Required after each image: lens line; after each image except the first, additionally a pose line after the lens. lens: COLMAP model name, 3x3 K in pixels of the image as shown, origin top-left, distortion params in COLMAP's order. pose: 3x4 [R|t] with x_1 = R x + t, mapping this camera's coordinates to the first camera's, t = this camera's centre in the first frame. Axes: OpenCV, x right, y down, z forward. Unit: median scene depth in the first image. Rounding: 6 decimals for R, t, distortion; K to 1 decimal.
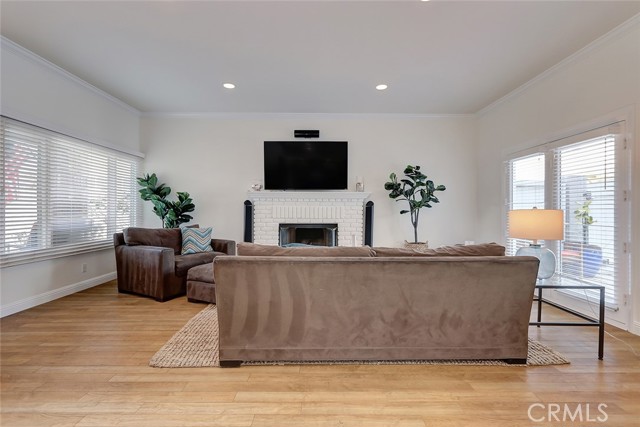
lens RADIAL K [[295.7, 0, 325.8], [0, 295.7, 207.4], [0, 0, 1]] dist [0.011204, -0.003134]
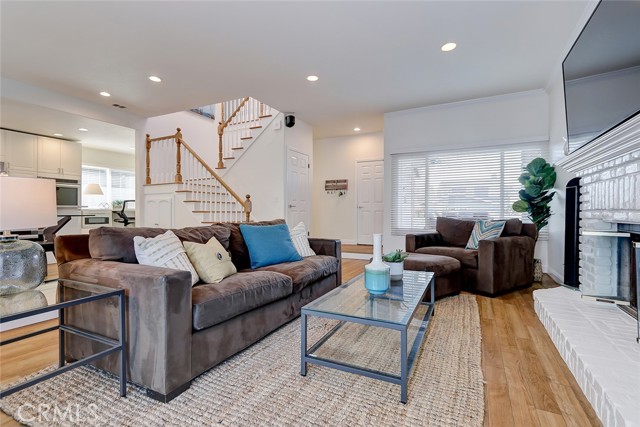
lens RADIAL K [[295.7, 0, 317.0], [0, 295.7, 210.3], [0, 0, 1]] dist [0.011204, -0.003134]
pose [[-0.460513, -0.004833, -0.887640, 0.471771], [0.004234, 0.999962, -0.007642, 0.039353], [0.887643, -0.007277, -0.460475, 0.852348]]
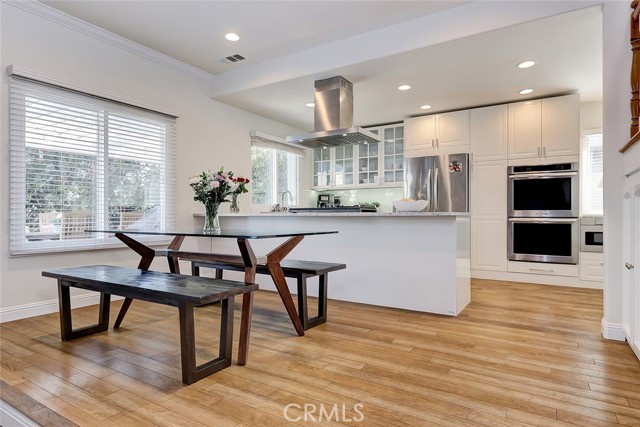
lens RADIAL K [[357.0, 0, 321.7], [0, 357.0, 214.5], [0, 0, 1]] dist [0.007216, 0.002447]
pose [[-0.844237, 0.003937, 0.535956, -0.165092], [-0.001442, 0.999953, -0.009617, 0.024806], [-0.535969, -0.008891, -0.844191, 0.351050]]
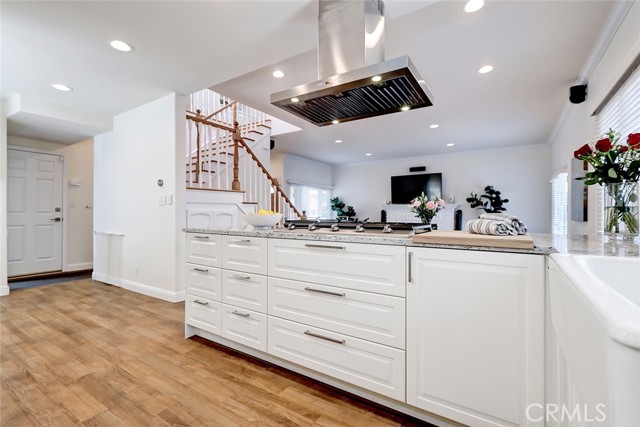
lens RADIAL K [[295.7, 0, 319.6], [0, 295.7, 215.5], [0, 0, 1]] dist [0.011204, -0.003134]
pose [[0.829320, 0.000413, -0.558774, 0.417480], [0.005023, 0.999954, 0.008195, -0.008003], [0.558752, -0.009603, 0.829279, -0.690538]]
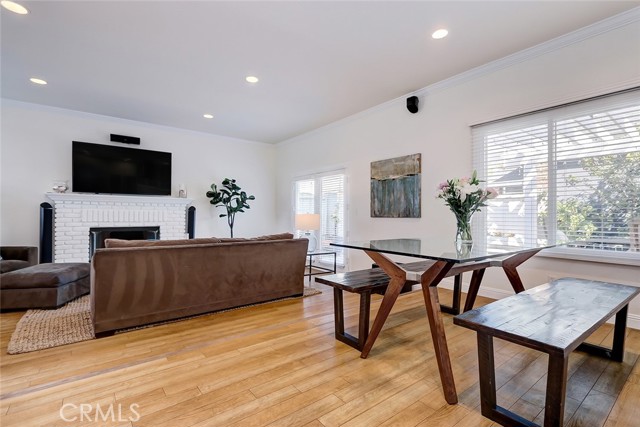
lens RADIAL K [[295.7, 0, 324.1], [0, 295.7, 212.8], [0, 0, 1]] dist [0.011204, -0.003134]
pose [[0.793685, 0.008288, 0.608272, -0.148288], [-0.007099, 0.999965, -0.004362, 0.005131], [-0.608287, -0.000856, 0.793717, -0.233059]]
